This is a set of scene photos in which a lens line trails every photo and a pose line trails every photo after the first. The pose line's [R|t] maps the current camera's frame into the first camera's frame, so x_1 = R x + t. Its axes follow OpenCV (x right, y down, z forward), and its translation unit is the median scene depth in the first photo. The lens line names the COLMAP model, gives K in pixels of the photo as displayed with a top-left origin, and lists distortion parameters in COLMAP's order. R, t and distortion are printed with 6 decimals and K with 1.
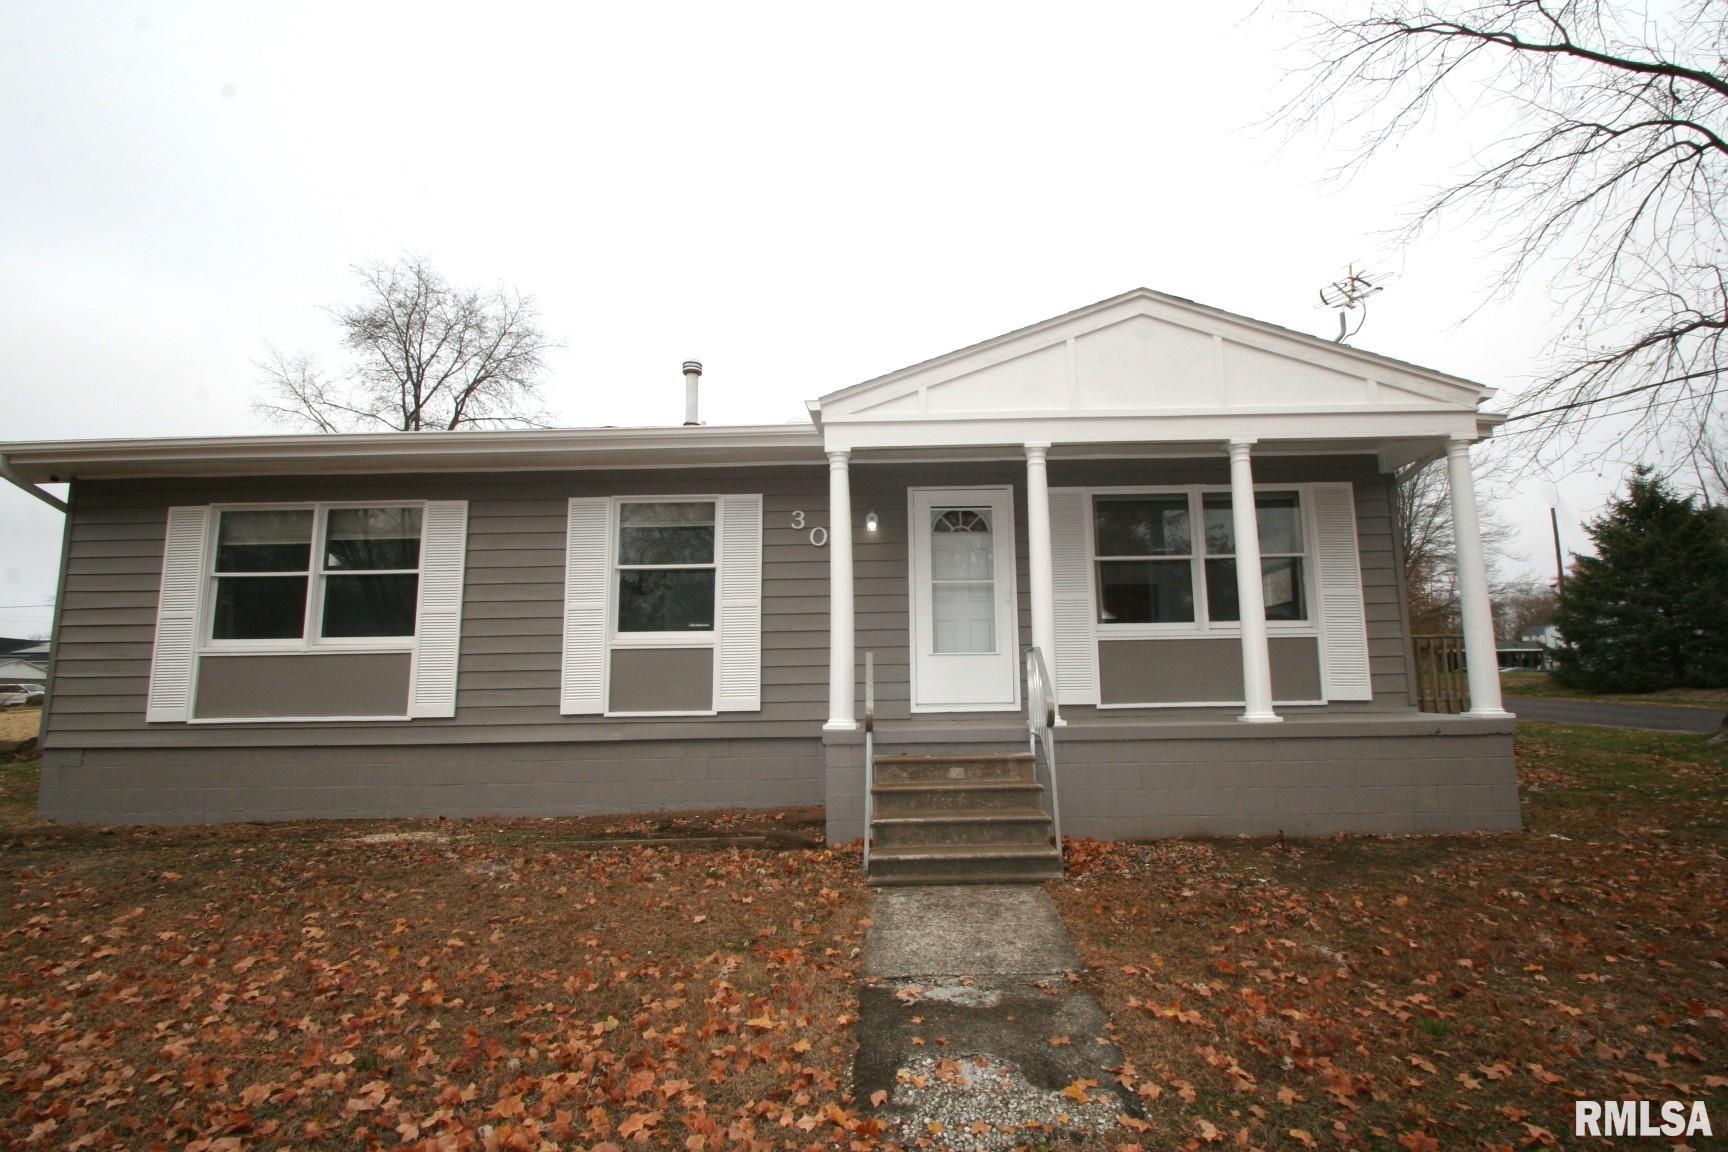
lens RADIAL K [[514.0, 0, 864.5], [0, 514.0, 600.0], [0, 0, 1]] dist [0.000505, 0.000005]
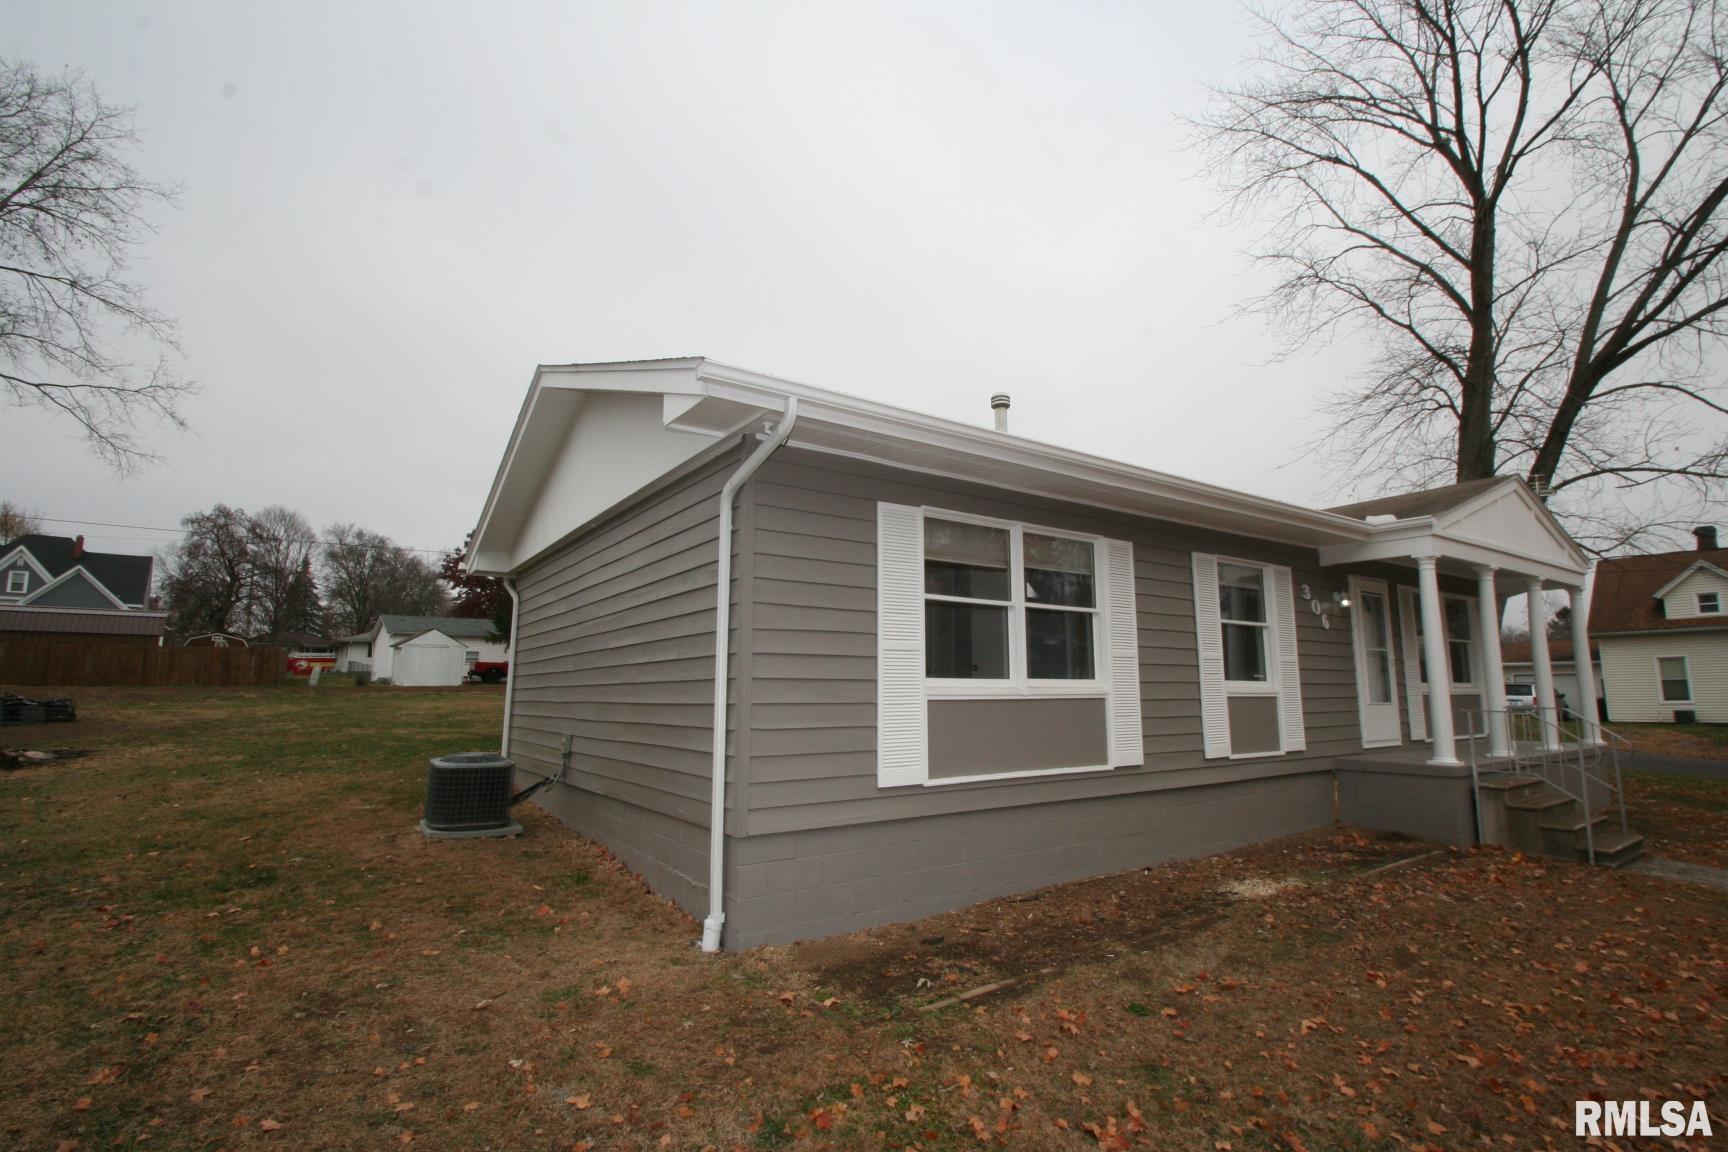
lens RADIAL K [[815.2, 0, 896.4], [0, 815.2, 580.6], [0, 0, 1]] dist [0.016267, -0.019211]
pose [[0.802389, 0.095512, 0.589109, -2.032057], [-0.055566, 0.994779, -0.085600, 0.036603], [-0.594209, 0.035950, 0.803507, 0.019378]]
